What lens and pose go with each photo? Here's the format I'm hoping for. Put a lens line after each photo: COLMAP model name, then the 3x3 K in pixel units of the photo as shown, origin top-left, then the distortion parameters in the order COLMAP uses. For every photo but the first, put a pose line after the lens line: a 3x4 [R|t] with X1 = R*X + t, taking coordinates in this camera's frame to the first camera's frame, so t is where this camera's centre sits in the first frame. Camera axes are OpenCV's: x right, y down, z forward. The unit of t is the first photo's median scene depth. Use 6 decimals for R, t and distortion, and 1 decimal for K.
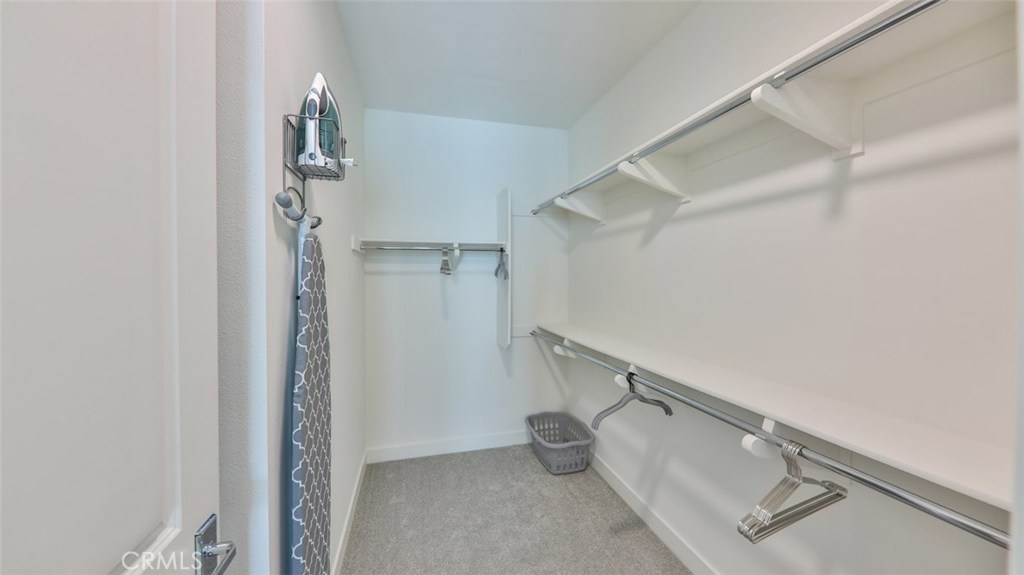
lens RADIAL K [[371.9, 0, 517.0], [0, 371.9, 283.2], [0, 0, 1]] dist [0.002516, -0.004071]
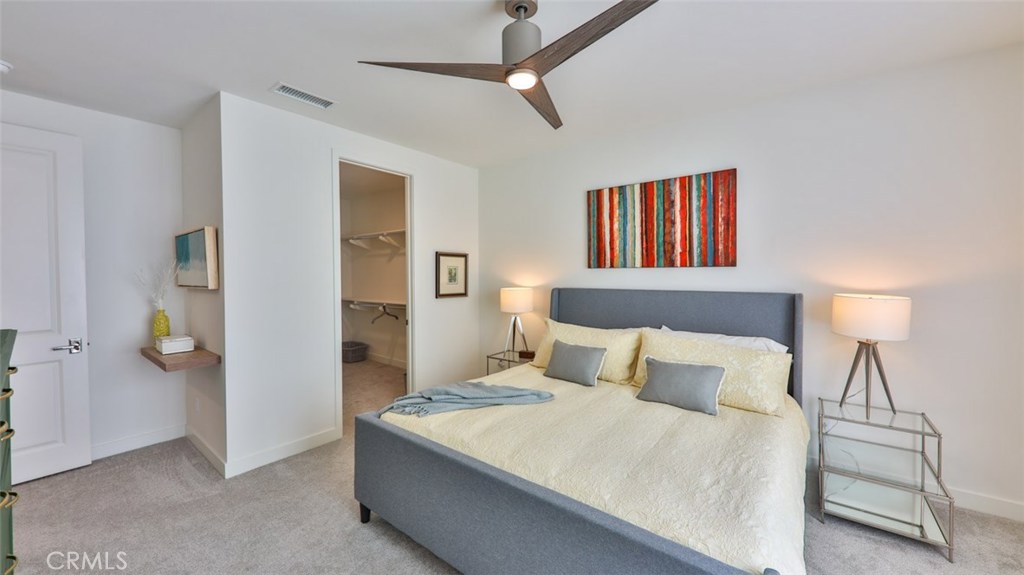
lens RADIAL K [[371.9, 0, 514.4], [0, 371.9, 278.2], [0, 0, 1]] dist [0.002516, -0.004071]
pose [[0.802610, -0.007953, 0.596451, -0.625319], [0.015770, 0.999845, -0.007889, 0.058749], [-0.596296, 0.015738, 0.802611, -1.992152]]
